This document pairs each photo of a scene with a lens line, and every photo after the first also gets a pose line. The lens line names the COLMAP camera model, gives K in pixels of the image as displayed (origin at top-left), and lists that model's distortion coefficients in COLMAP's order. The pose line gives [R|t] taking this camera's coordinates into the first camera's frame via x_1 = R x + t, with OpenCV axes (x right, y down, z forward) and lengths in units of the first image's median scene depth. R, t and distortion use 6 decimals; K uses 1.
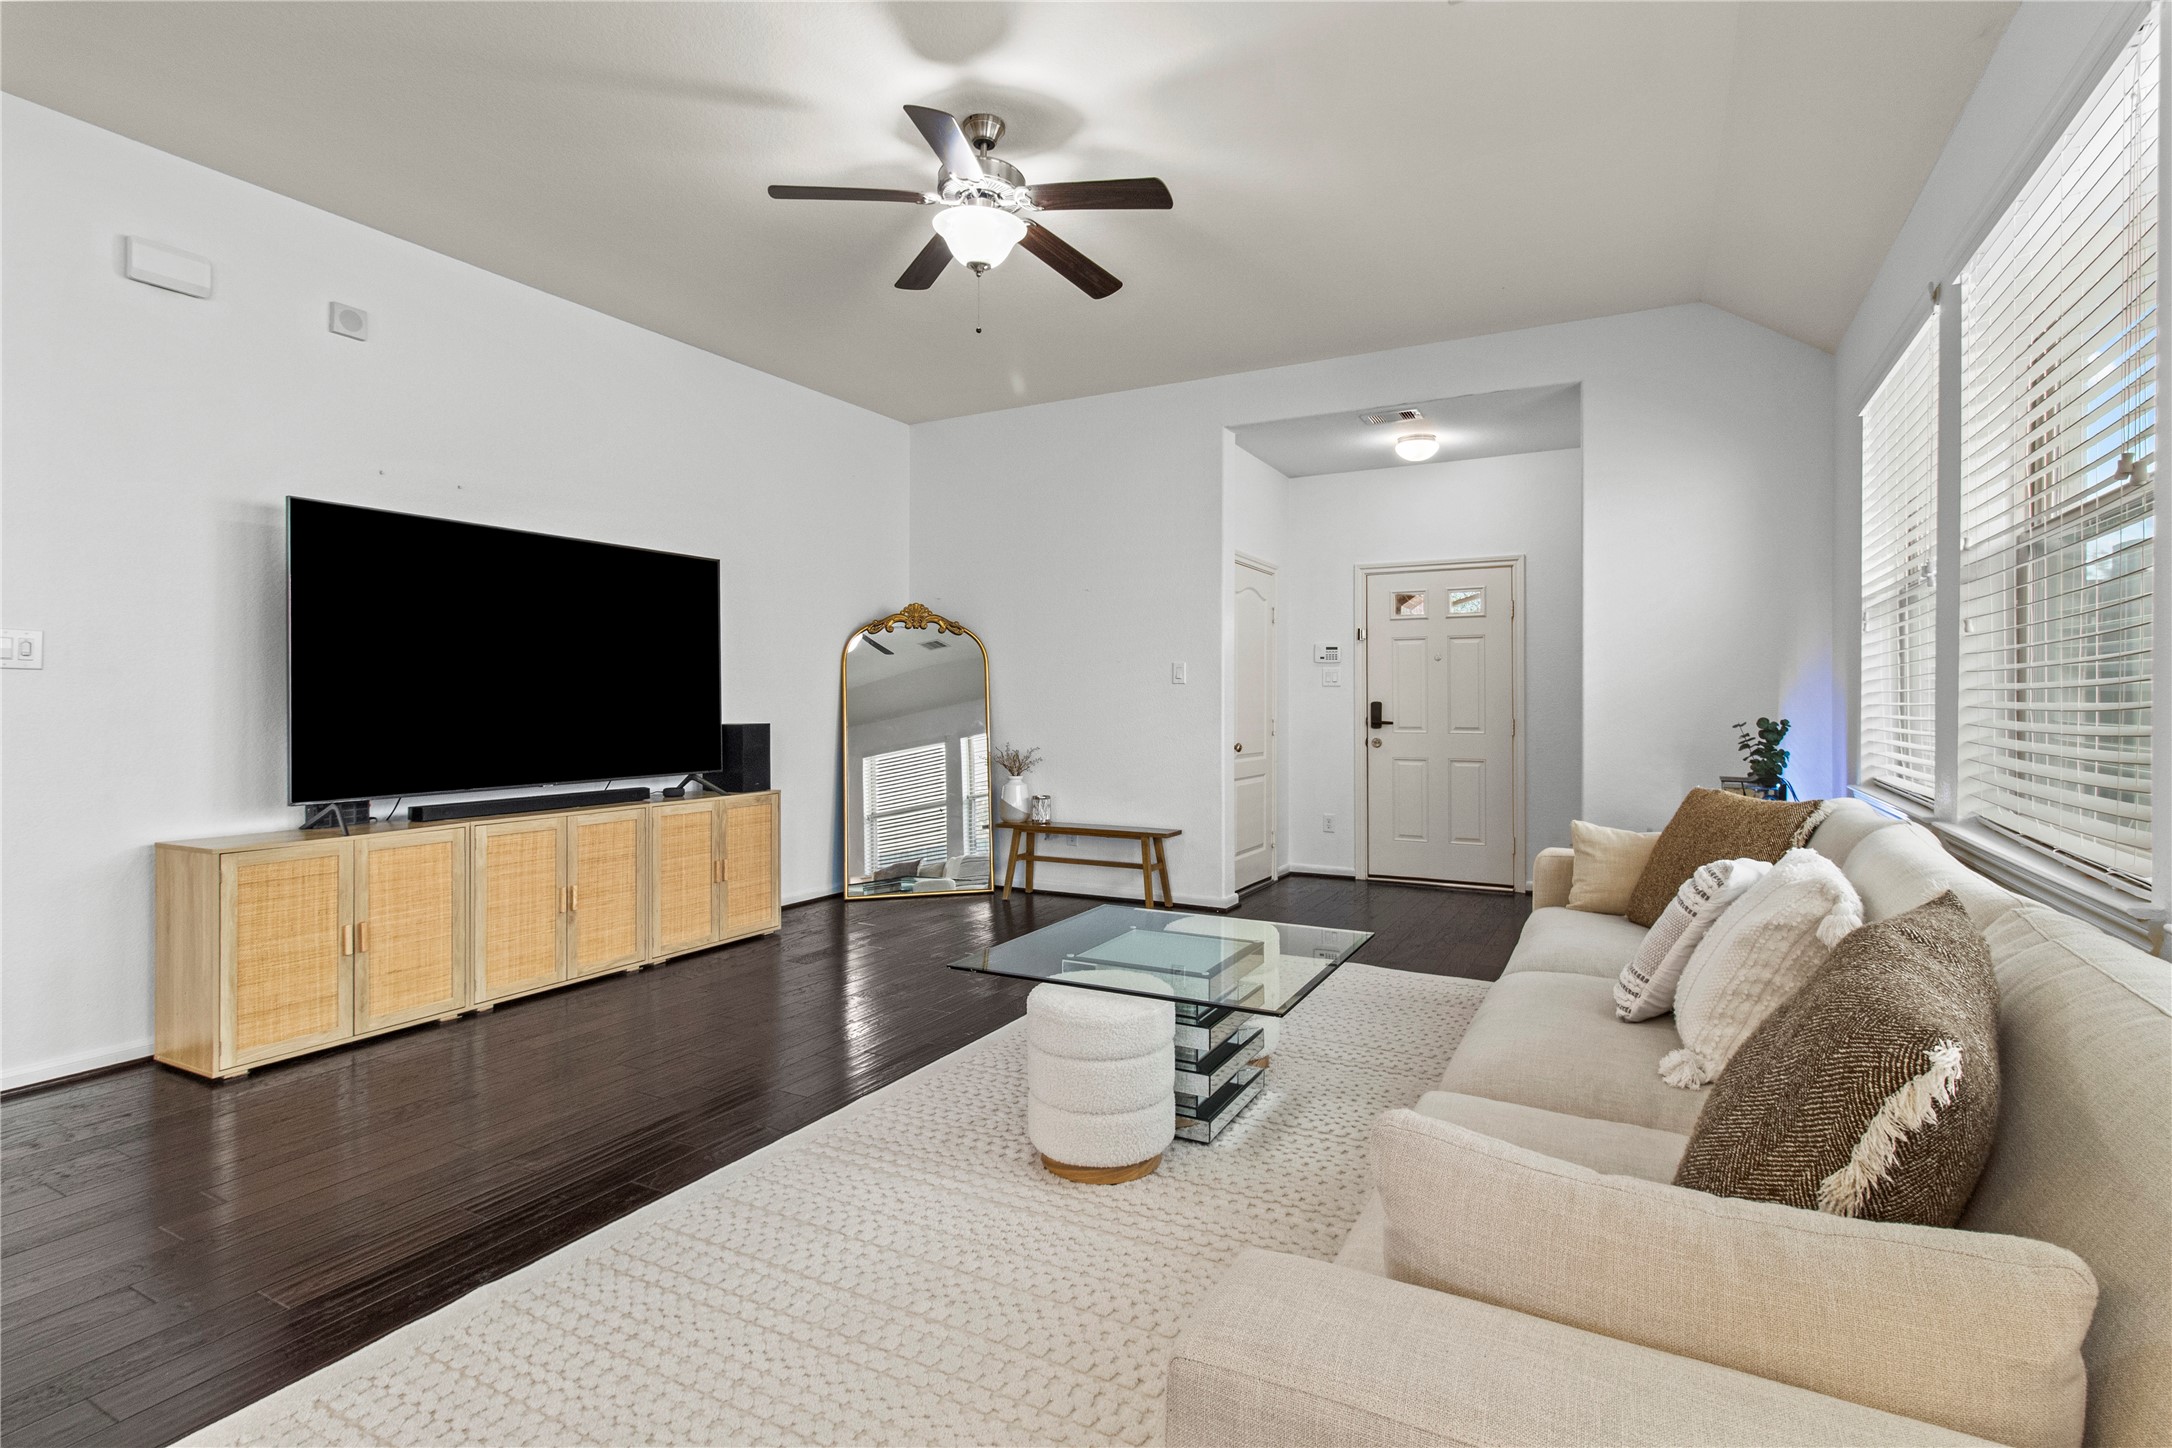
lens RADIAL K [[1017.9, 0, 1094.1], [0, 1017.9, 713.8], [0, 0, 1]] dist [0.000000, 0.000028]
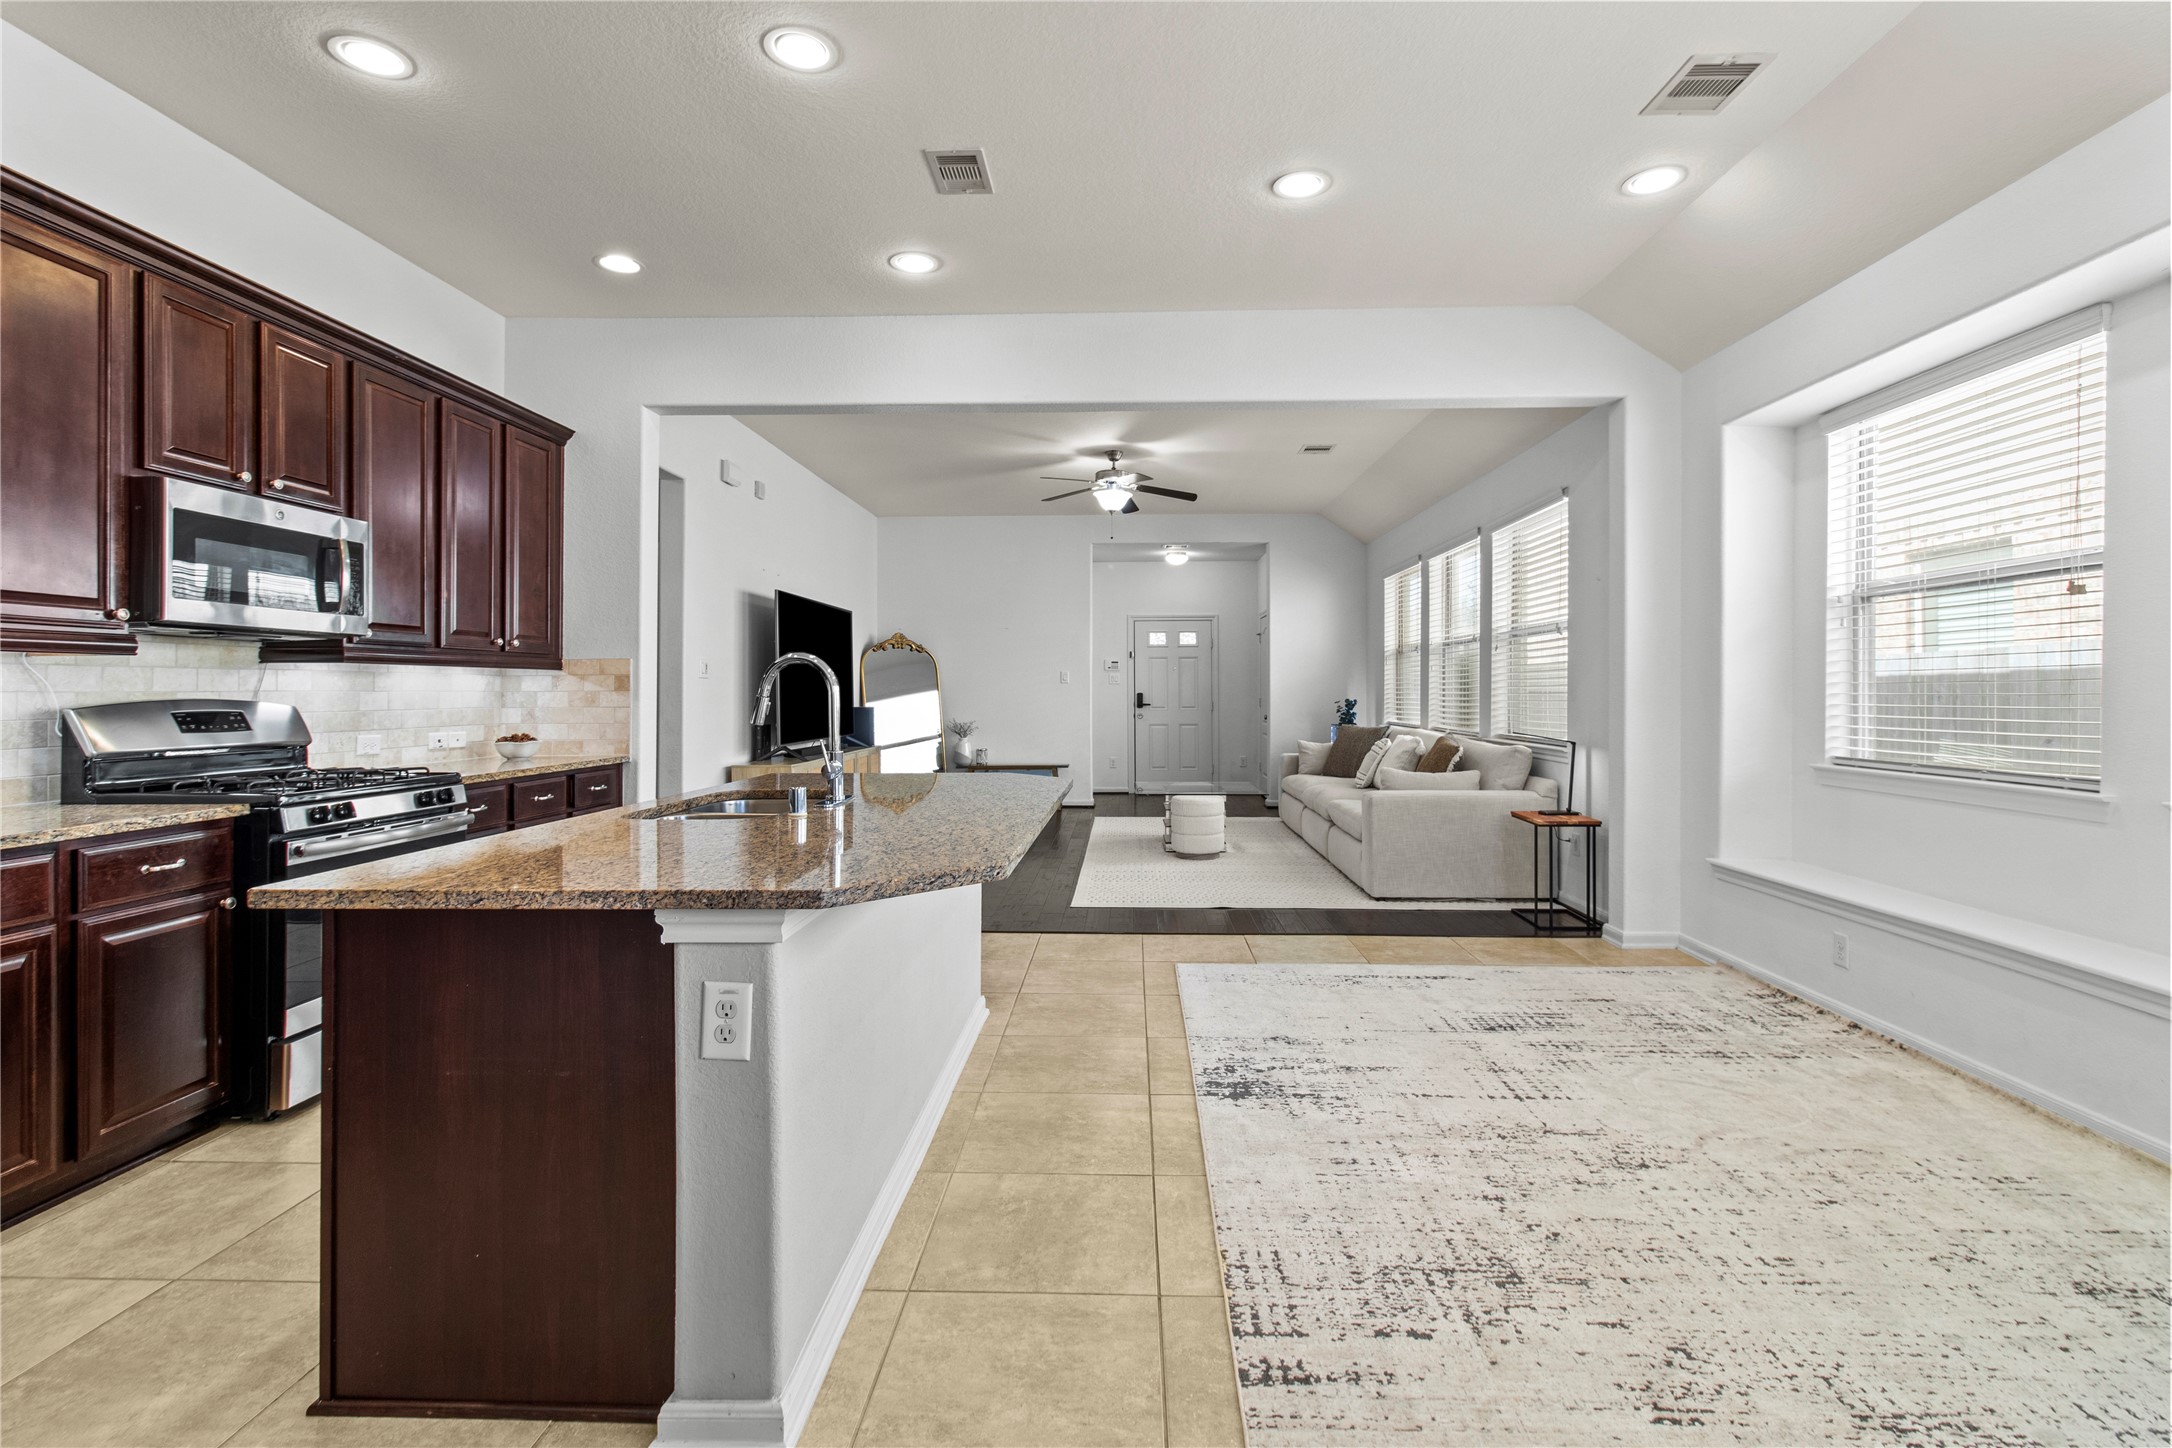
lens RADIAL K [[1017.9, 0, 1081.6], [0, 1017.9, 706.9], [0, 0, 1]] dist [0.000000, 0.000028]
pose [[0.891050, -0.008380, 0.453828, -0.669884], [0.007685, 0.999965, 0.003375, 0.006398], [-0.453840, 0.000480, 0.891083, -0.578549]]
